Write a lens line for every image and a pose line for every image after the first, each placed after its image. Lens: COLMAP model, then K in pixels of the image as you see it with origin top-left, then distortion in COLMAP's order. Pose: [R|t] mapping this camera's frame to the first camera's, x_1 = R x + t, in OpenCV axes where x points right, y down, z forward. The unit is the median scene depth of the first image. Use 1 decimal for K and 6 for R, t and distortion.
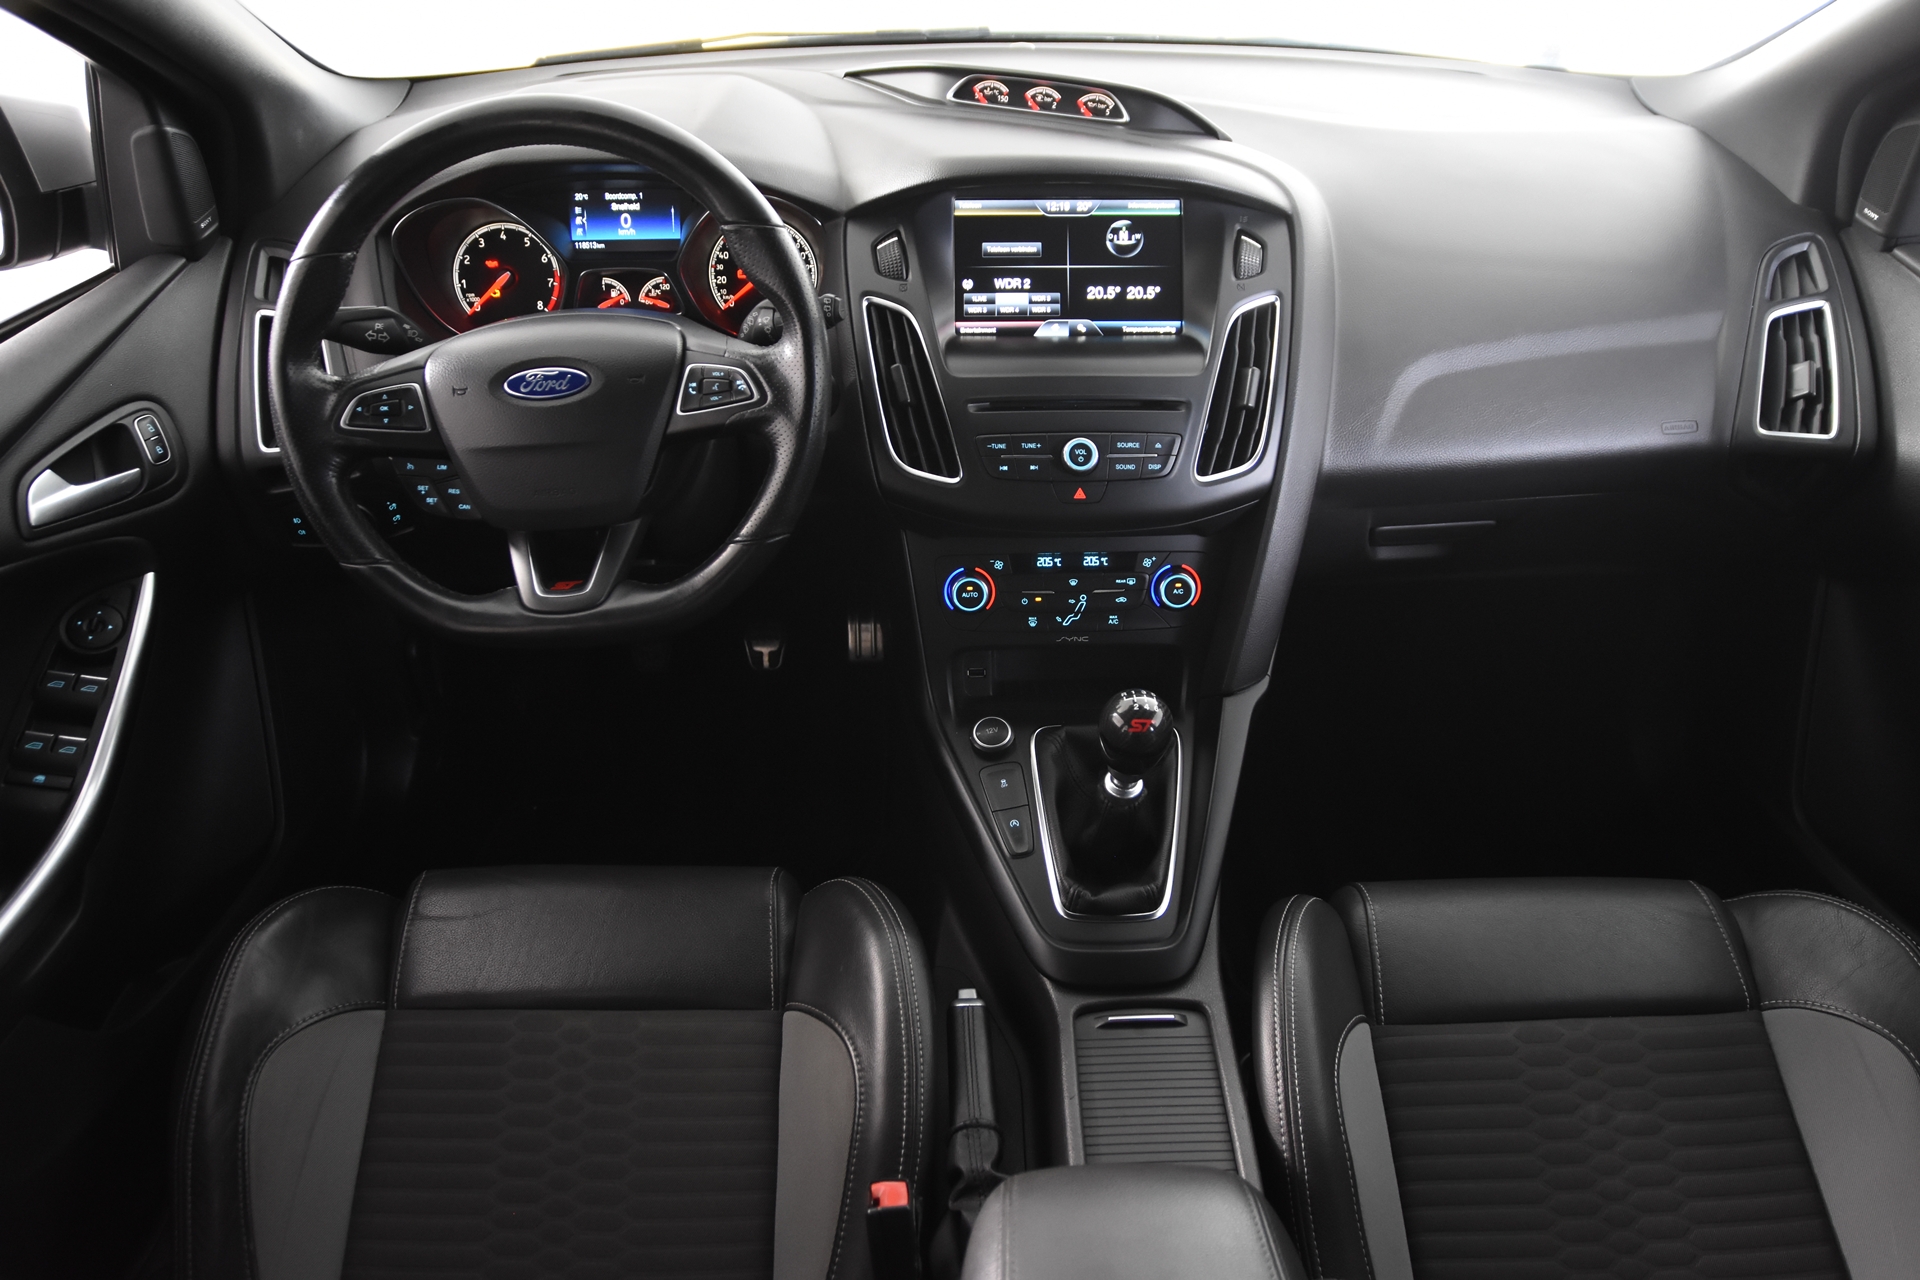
lens RADIAL K [[1422.9, 0, 971.0], [0, 1422.9, 647.6], [0, 0, 1]] dist [-0.135697, 0.098962]
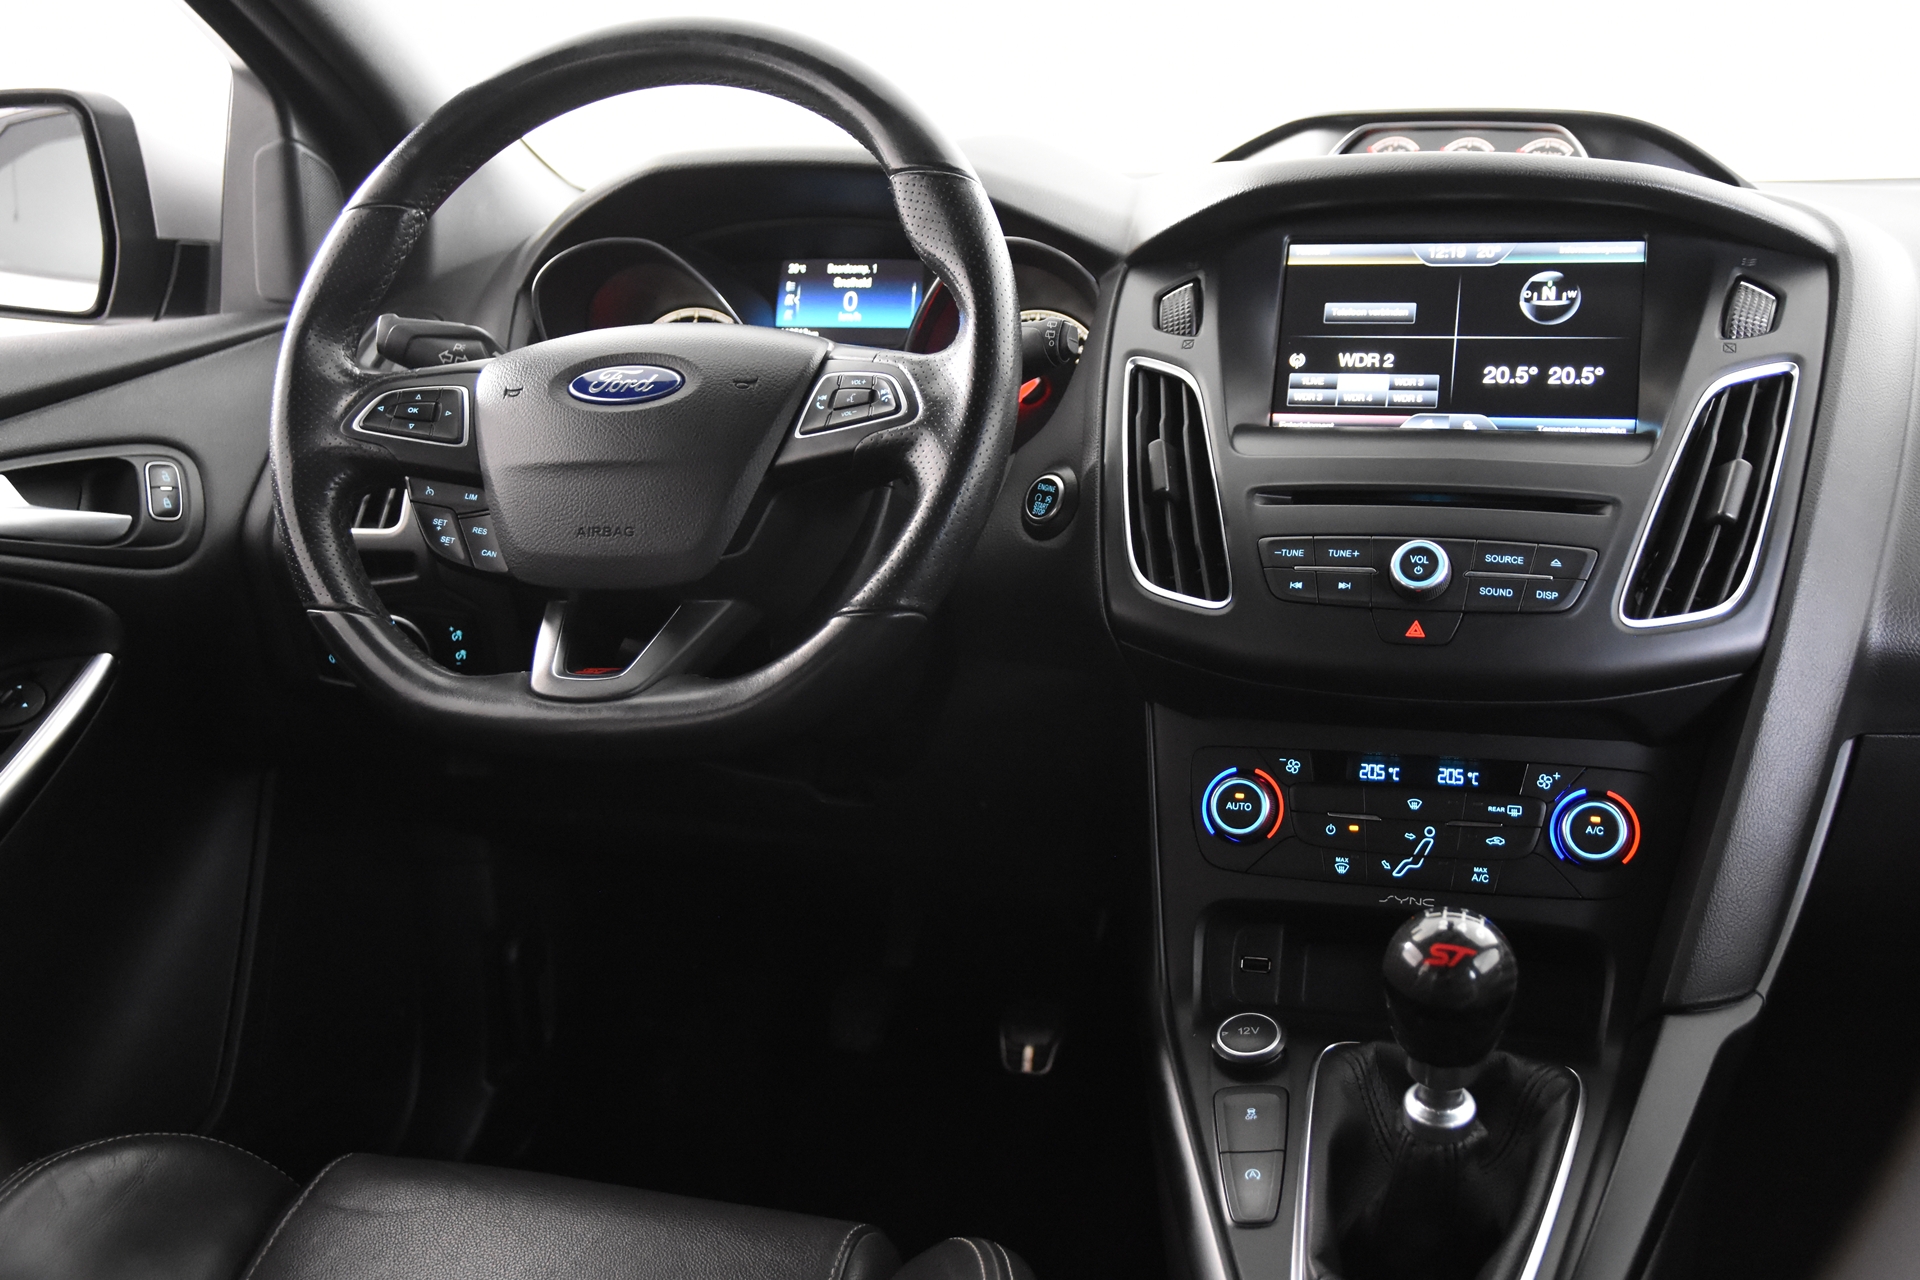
lens RADIAL K [[2052.1, 0, 955.7], [0, 2052.1, 645.2], [0, 0, 1]] dist [-0.008233, 0.000000]
pose [[0.944094, 0.055664, -0.324943, 0.166401], [-0.166326, 0.931429, -0.323690, 0.203357], [0.284643, 0.359640, 0.888615, 0.152629]]
